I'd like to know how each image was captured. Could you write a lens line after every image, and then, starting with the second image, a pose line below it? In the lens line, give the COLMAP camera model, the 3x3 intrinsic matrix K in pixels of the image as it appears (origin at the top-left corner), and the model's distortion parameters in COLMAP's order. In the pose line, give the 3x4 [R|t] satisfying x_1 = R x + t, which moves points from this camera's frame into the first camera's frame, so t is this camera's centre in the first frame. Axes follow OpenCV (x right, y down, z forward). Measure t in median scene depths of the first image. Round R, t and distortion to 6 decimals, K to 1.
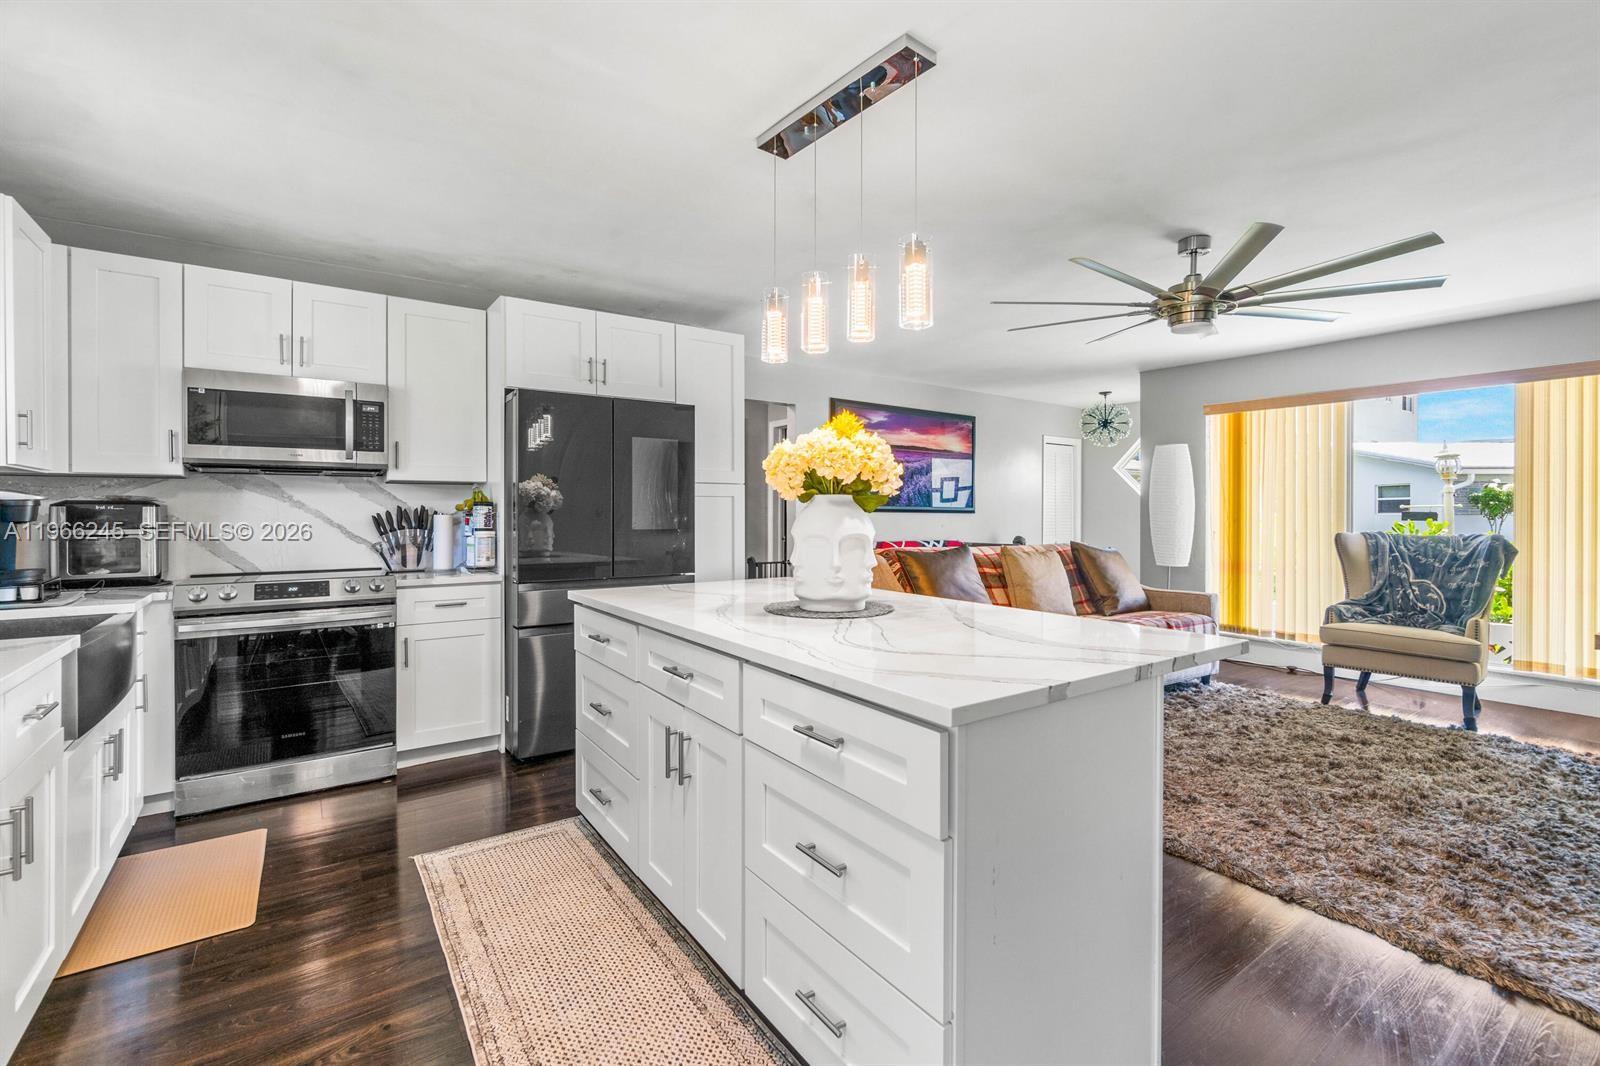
lens RADIAL K [[719.6, 0, 800.2], [0, 719.6, 517.5], [0, 0, 1]] dist [0.000345, 0.000675]
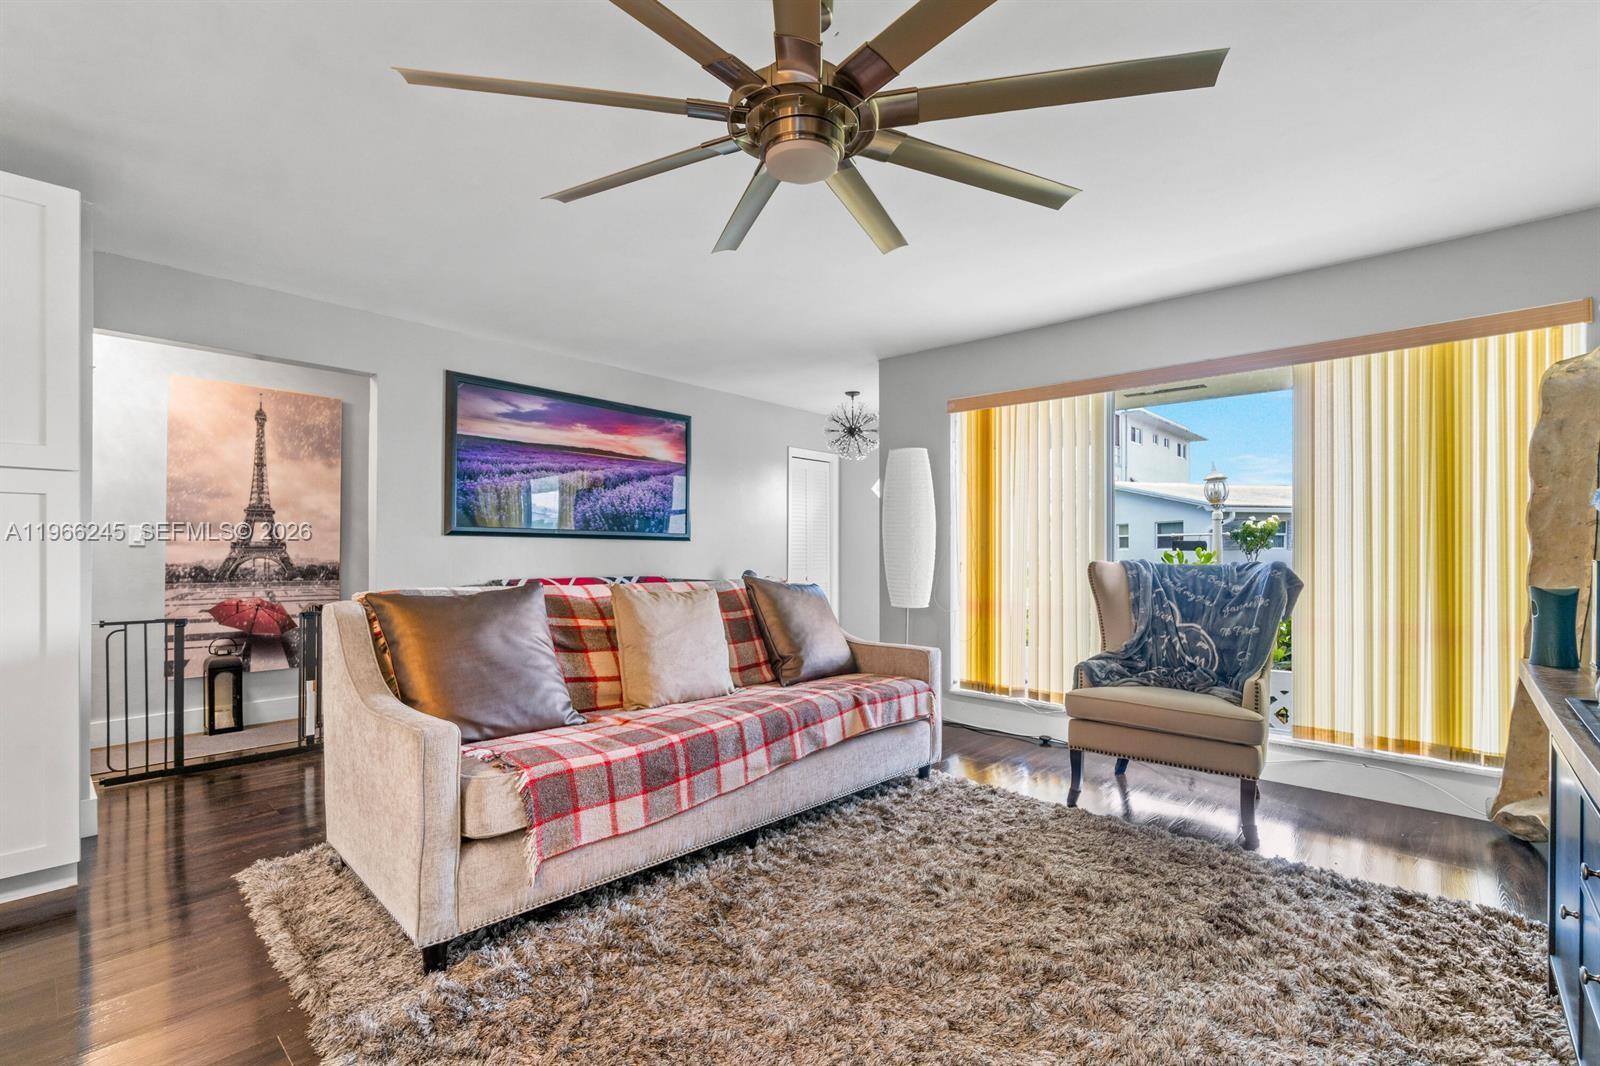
lens RADIAL K [[708.2, 0, 796.9], [0, 708.2, 549.6], [0, 0, 1]] dist [-0.003761, -0.000275]
pose [[0.979871, 0.000399, 0.199633, 0.304314], [0.001287, 0.999965, -0.008318, 0.014789], [-0.199630, 0.008407, 0.979835, 0.347301]]
